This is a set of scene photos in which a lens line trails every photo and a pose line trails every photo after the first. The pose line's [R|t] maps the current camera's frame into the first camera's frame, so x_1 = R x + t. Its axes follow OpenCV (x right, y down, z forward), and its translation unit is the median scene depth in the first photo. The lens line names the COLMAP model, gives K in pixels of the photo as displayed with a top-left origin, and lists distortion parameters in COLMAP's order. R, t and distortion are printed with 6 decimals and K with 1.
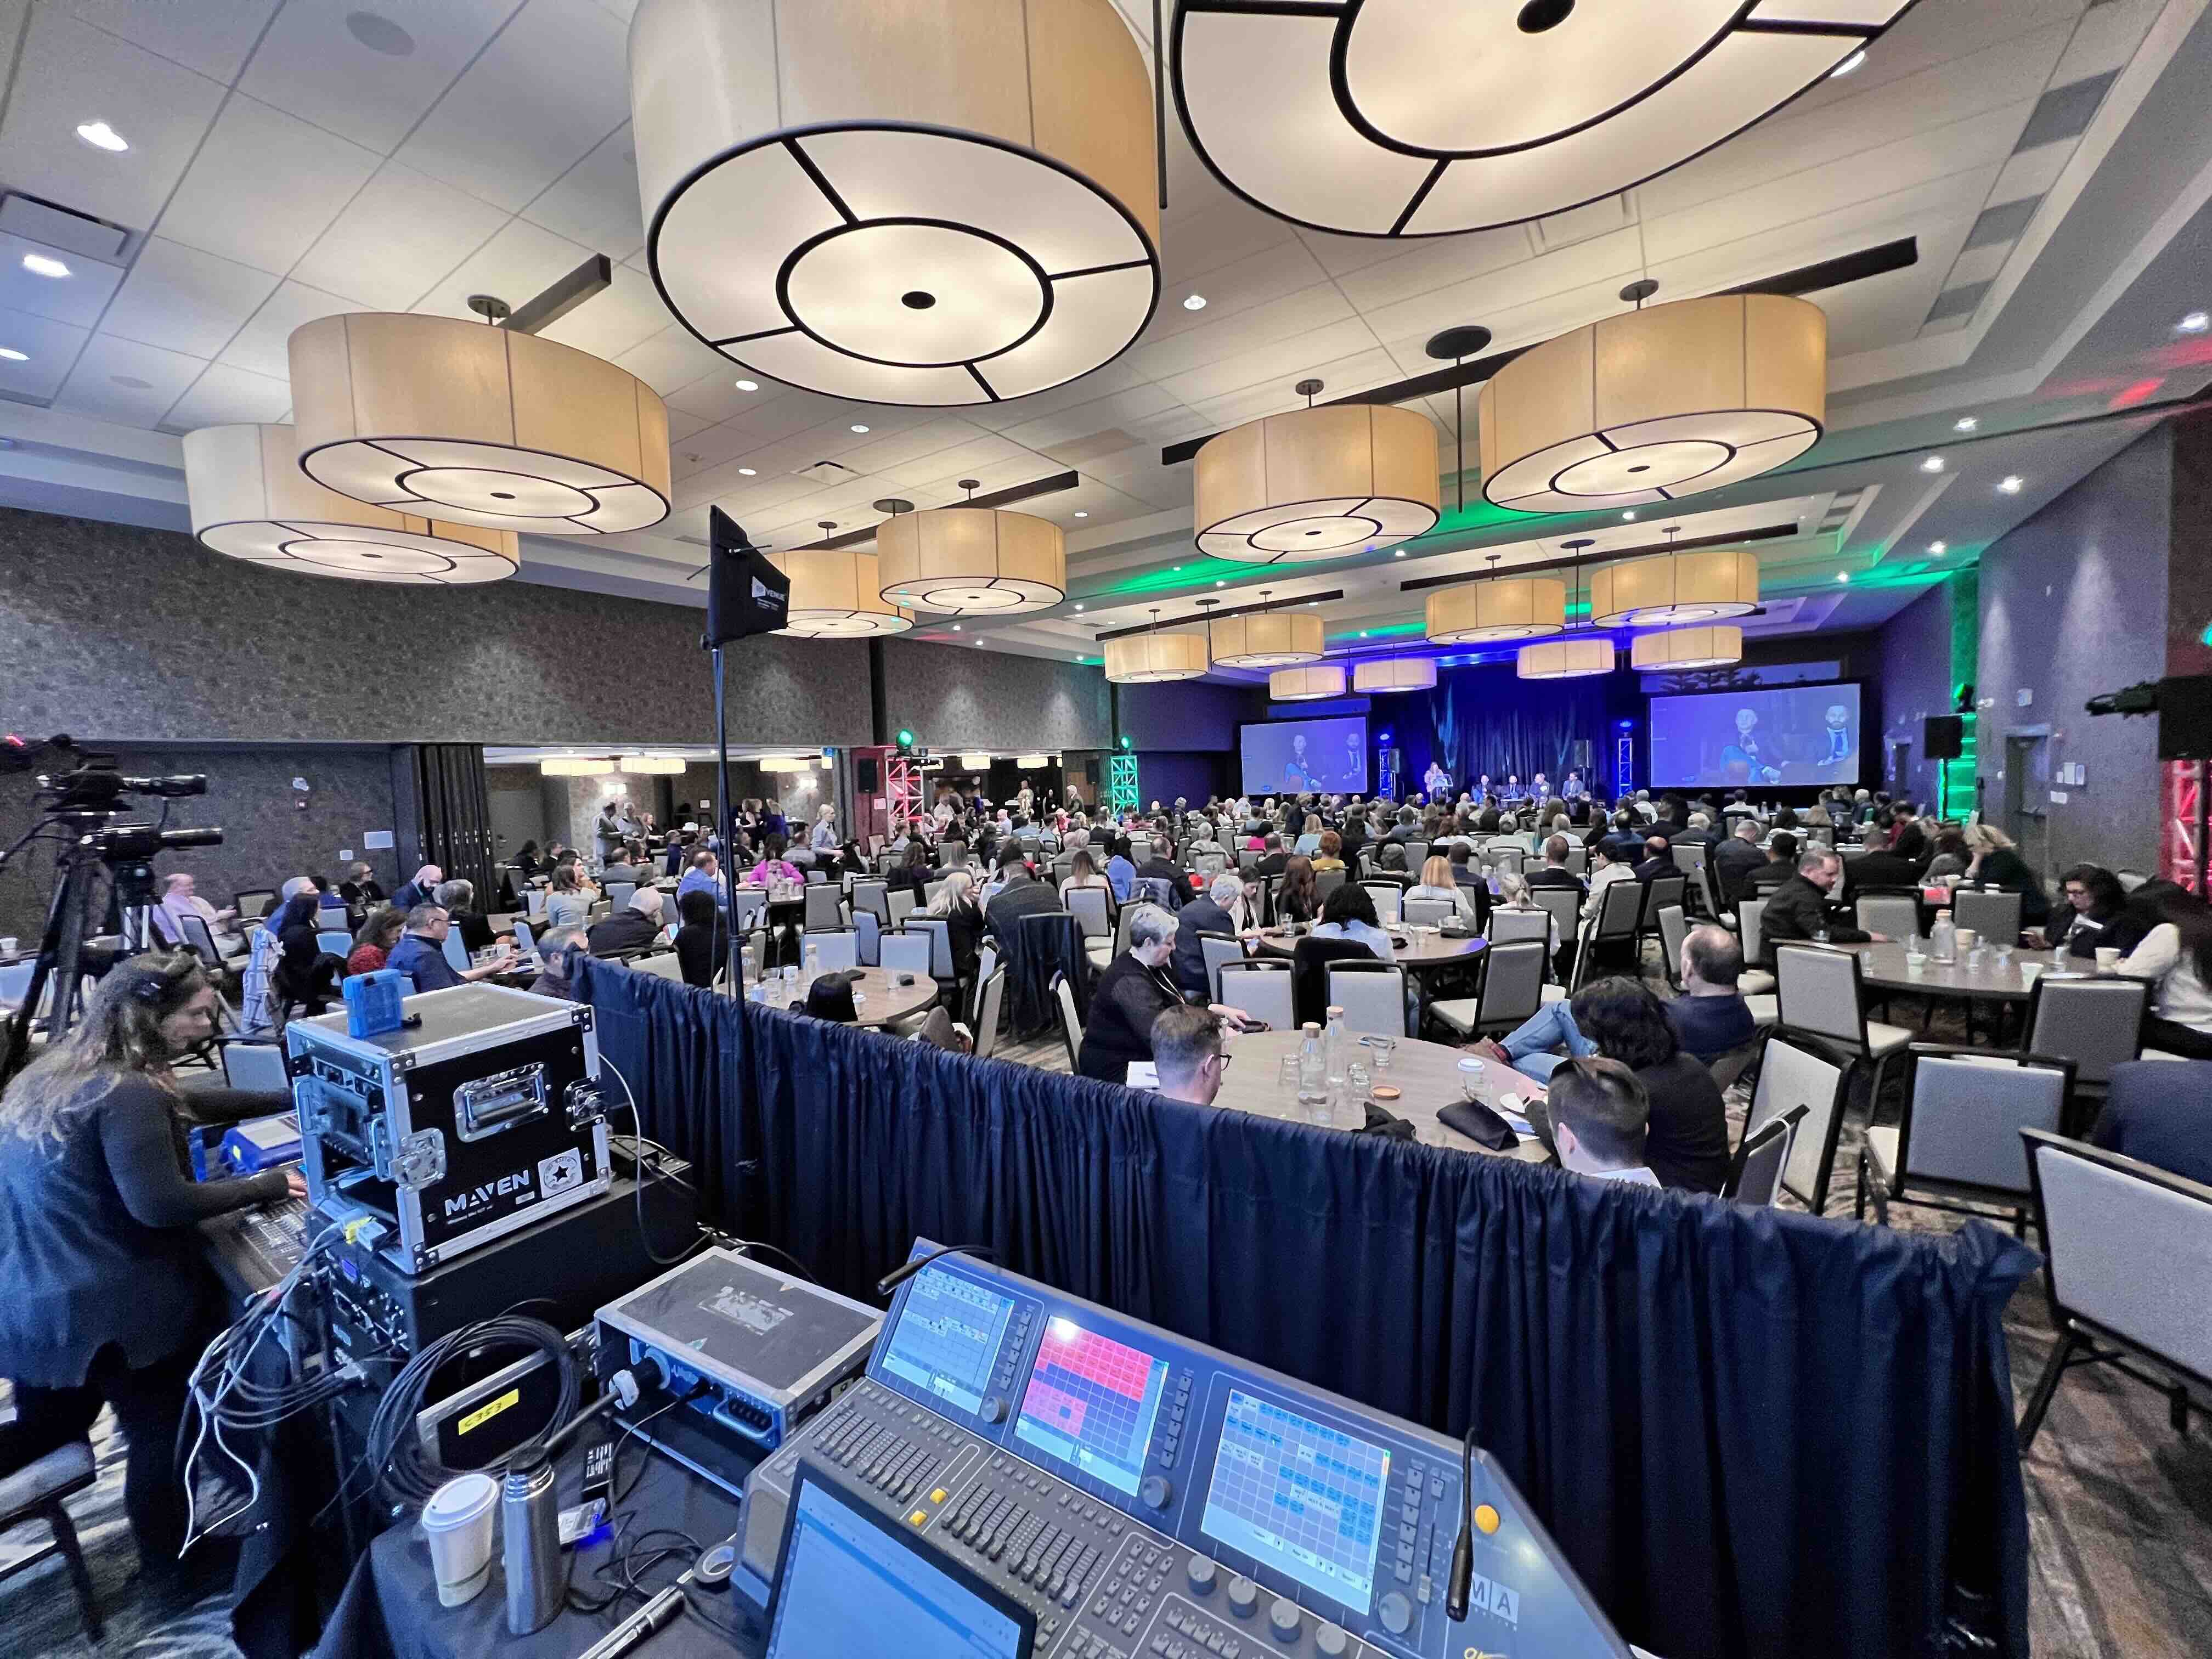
lens RADIAL K [[879.2, 0, 1108.2], [0, 879.2, 824.2], [0, 0, 1]] dist [-0.002258, 0.000168]
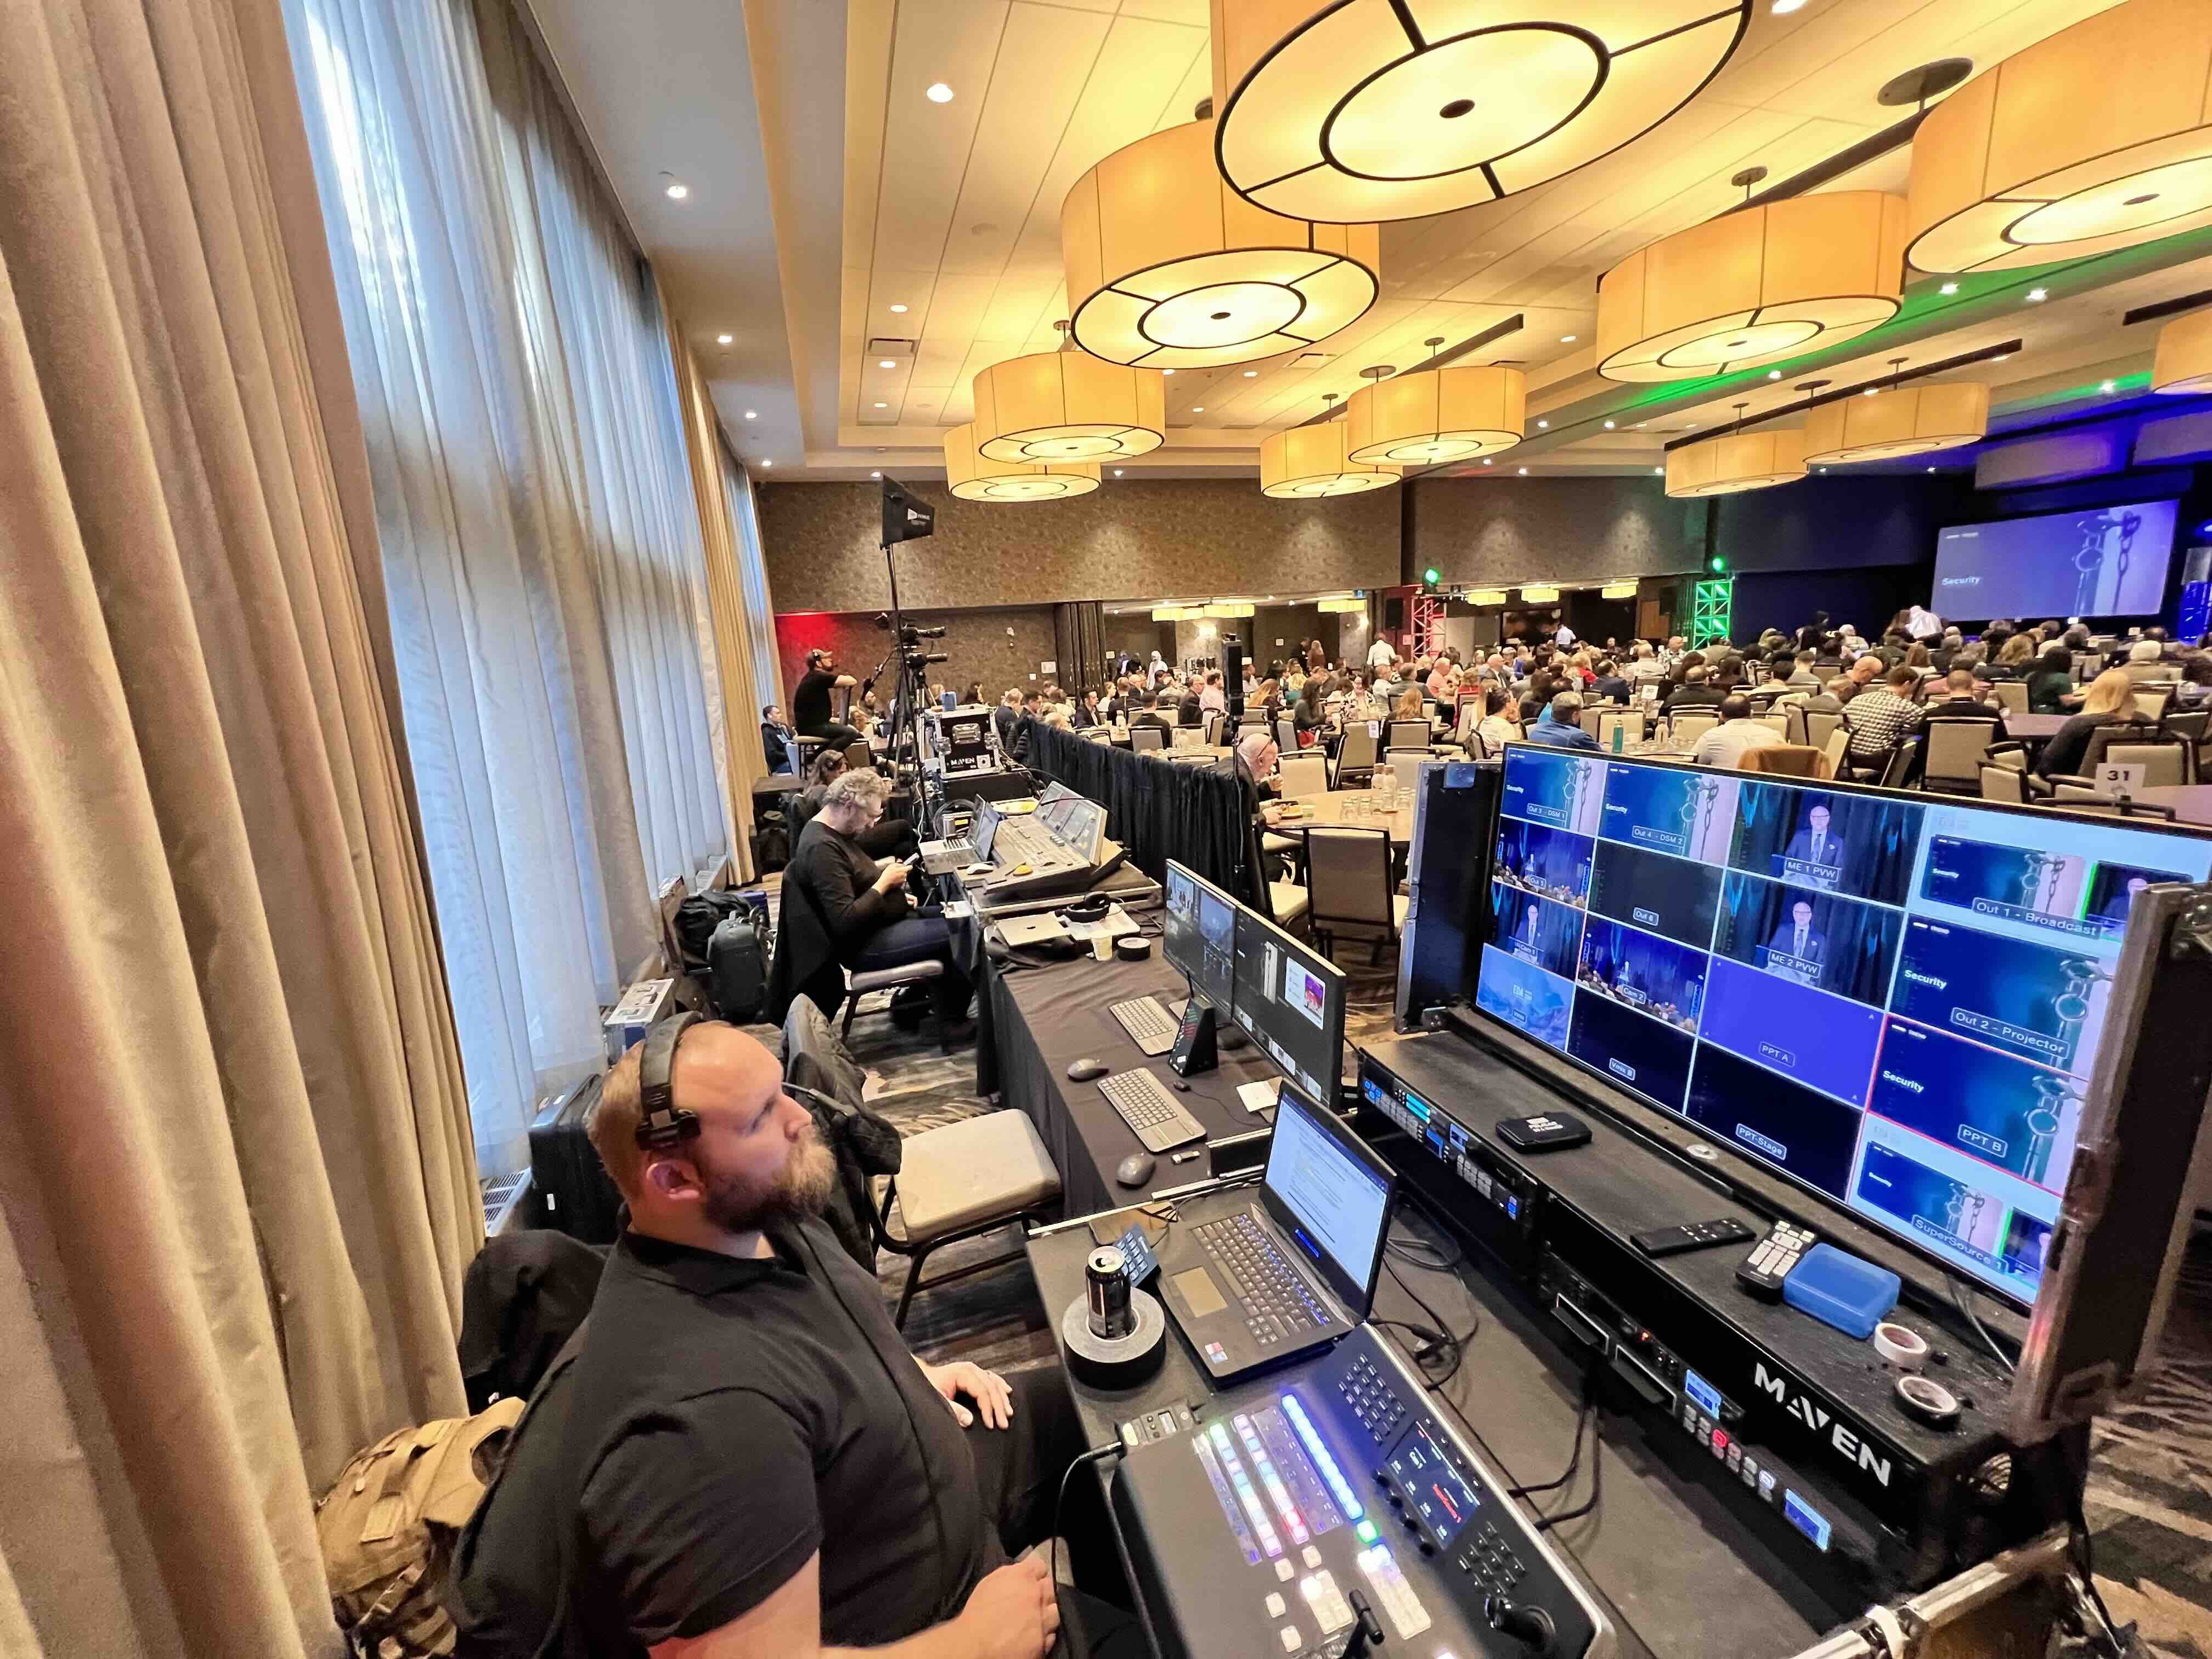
lens RADIAL K [[887.5, 0, 1108.0], [0, 887.5, 823.3], [0, 0, 1]] dist [0.000430, 0.000163]
pose [[0.776364, 0.115379, -0.619634, 0.174188], [-0.004023, 0.983989, 0.178183, 0.006584], [0.630272, -0.135842, 0.764398, -0.117026]]
